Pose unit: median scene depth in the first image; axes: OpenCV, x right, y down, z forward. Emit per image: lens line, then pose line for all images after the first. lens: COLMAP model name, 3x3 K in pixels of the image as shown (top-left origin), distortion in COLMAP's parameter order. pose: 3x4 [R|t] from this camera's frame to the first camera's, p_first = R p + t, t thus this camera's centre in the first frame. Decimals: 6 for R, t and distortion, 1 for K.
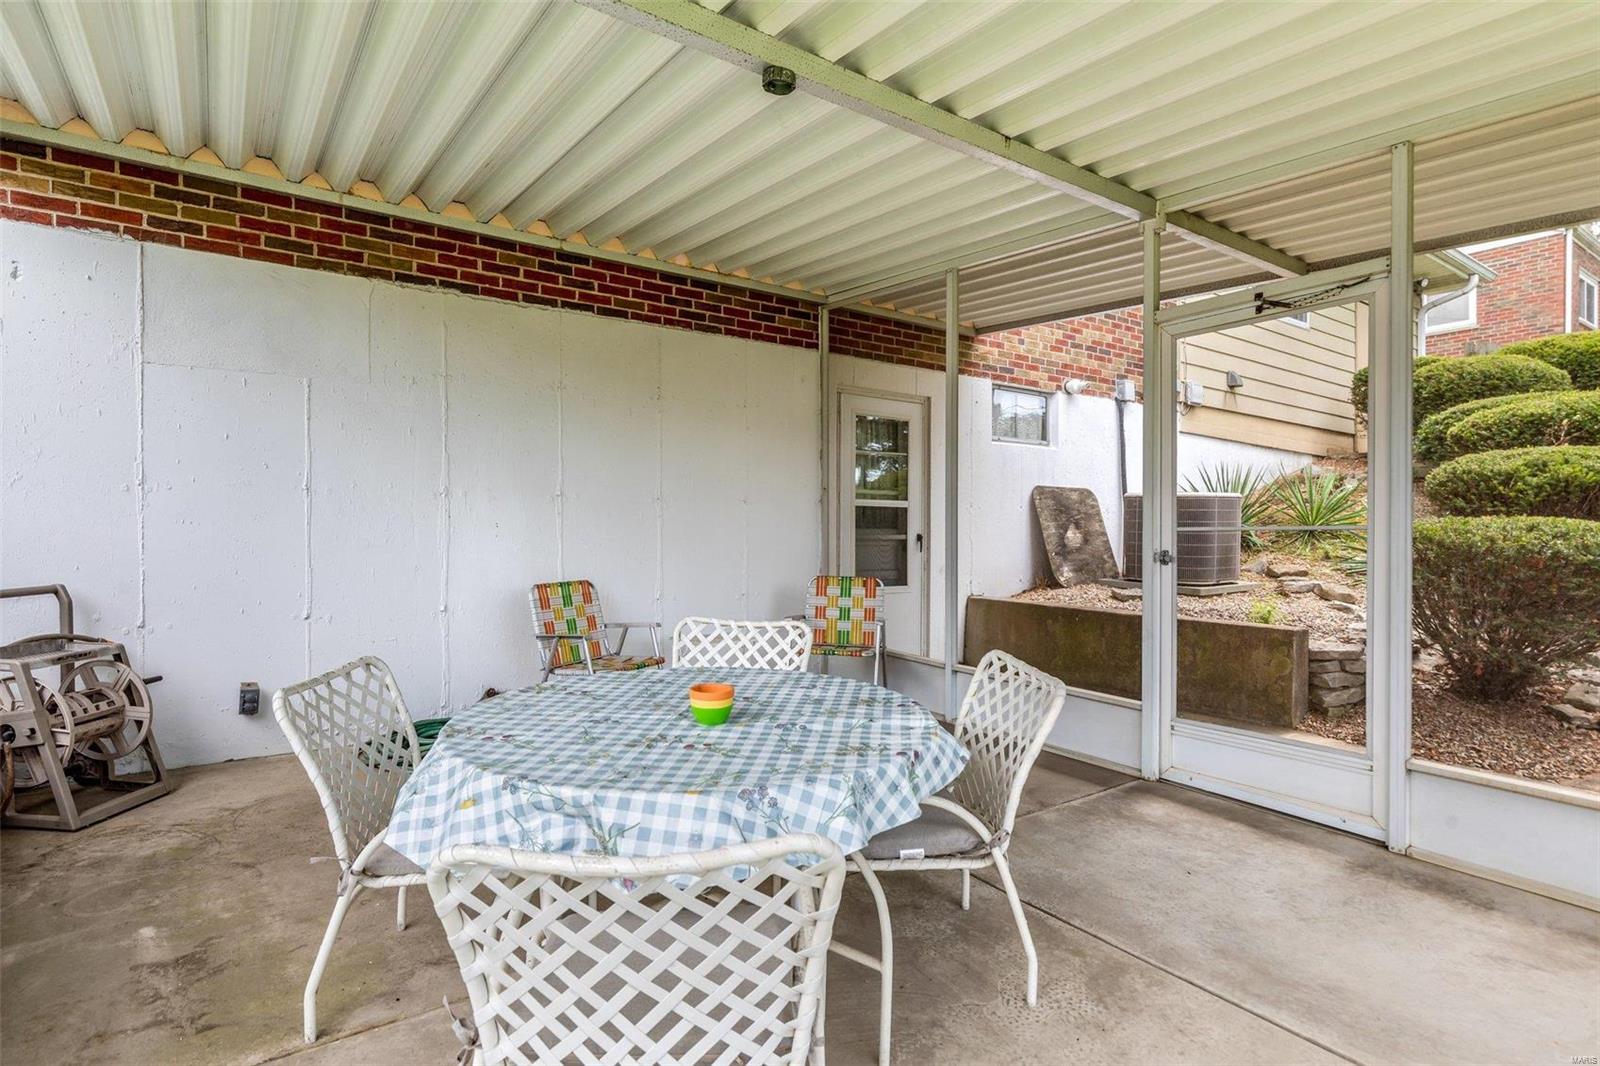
lens RADIAL K [[813.6, 0, 800.5], [0, 813.6, 530.5], [0, 0, 1]] dist [-0.001794, -0.001140]
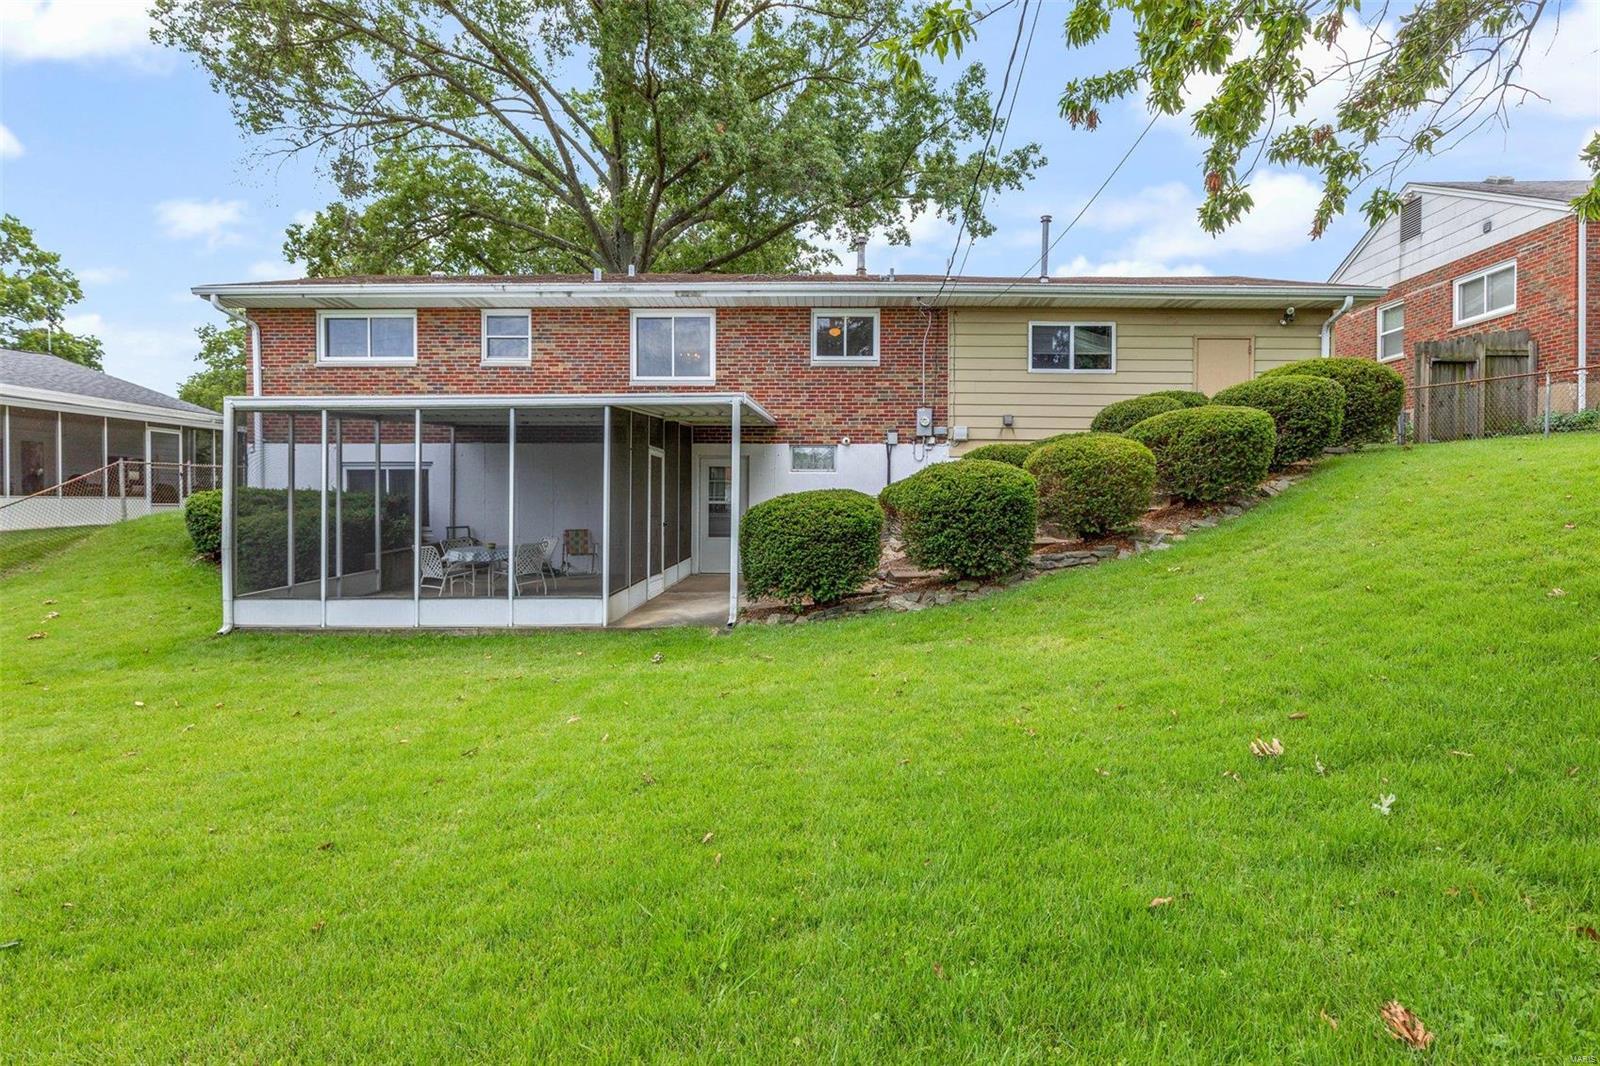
lens RADIAL K [[813.6, 0, 806.9], [0, 813.6, 529.1], [0, 0, 1]] dist [-0.001794, -0.001140]
pose [[0.799018, 0.009171, -0.601238, 2.345132], [-0.002977, 0.999932, 0.011296, 0.022219], [0.601300, -0.007236, 0.798990, -1.023604]]
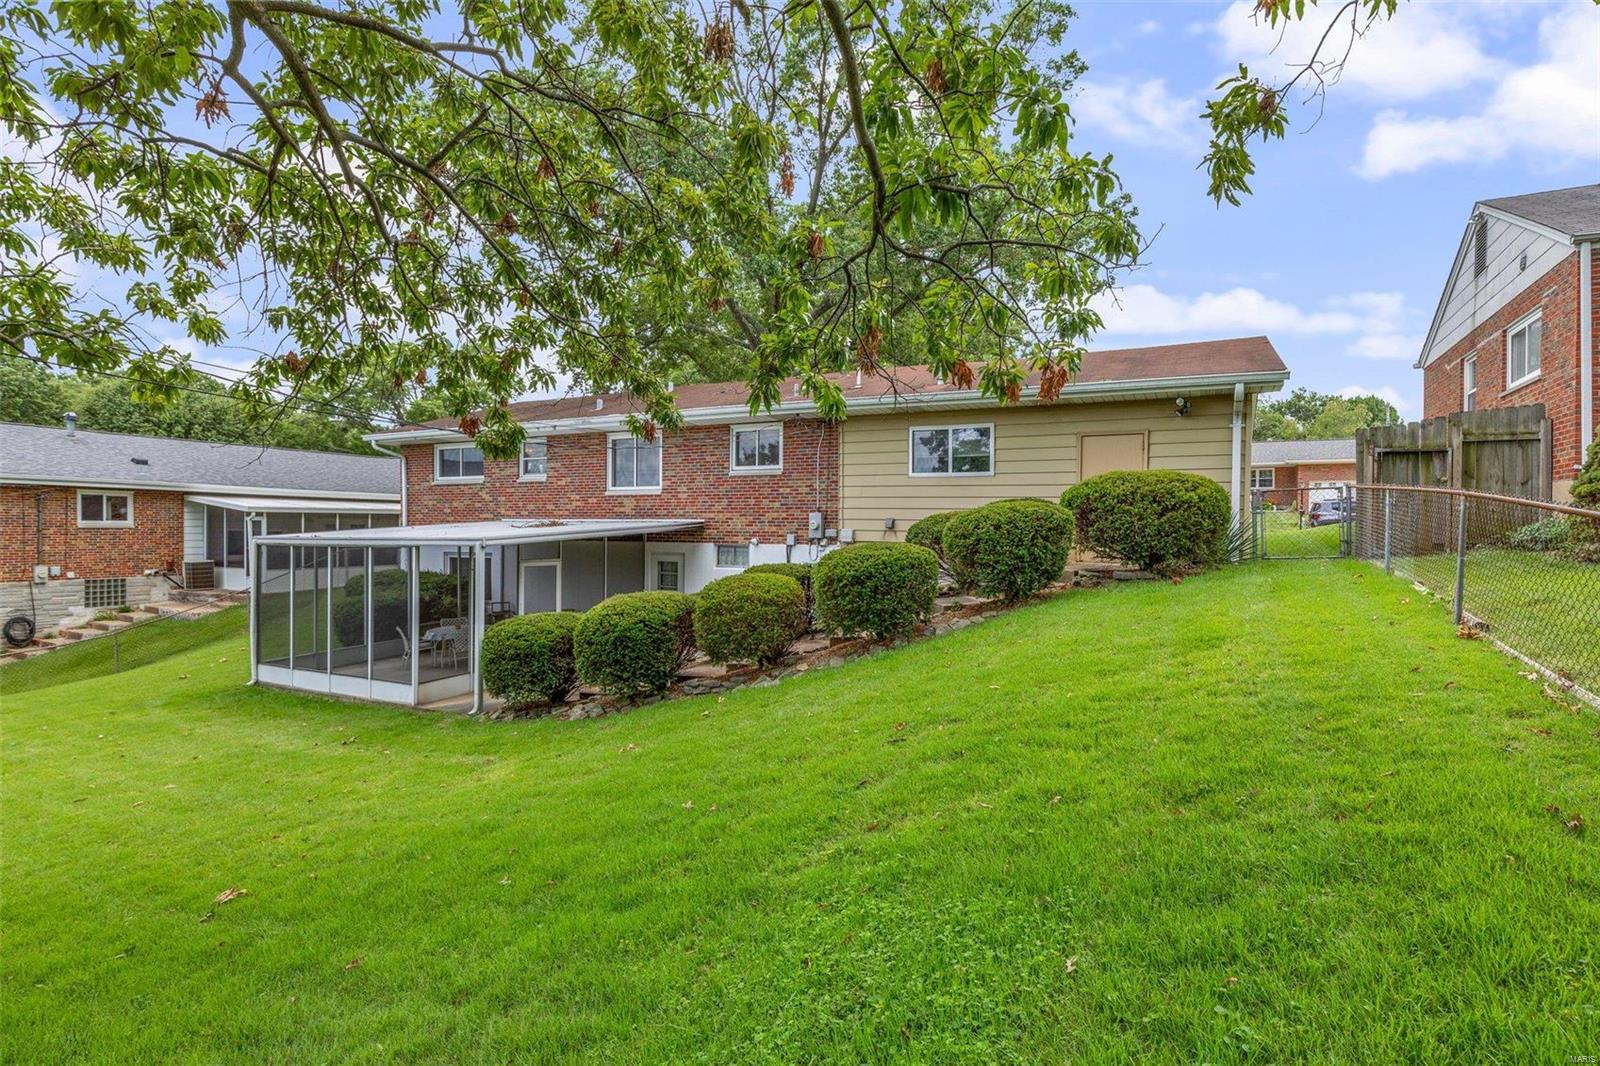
lens RADIAL K [[802.0, 0, 813.6], [0, 802.0, 535.4], [0, 0, 1]] dist [-0.002299, 0.001052]
pose [[0.448297, 0.003524, -0.893878, 3.816018], [-0.014598, 0.999888, -0.003379, -0.307743], [0.893765, 0.014563, 0.448298, 0.274993]]
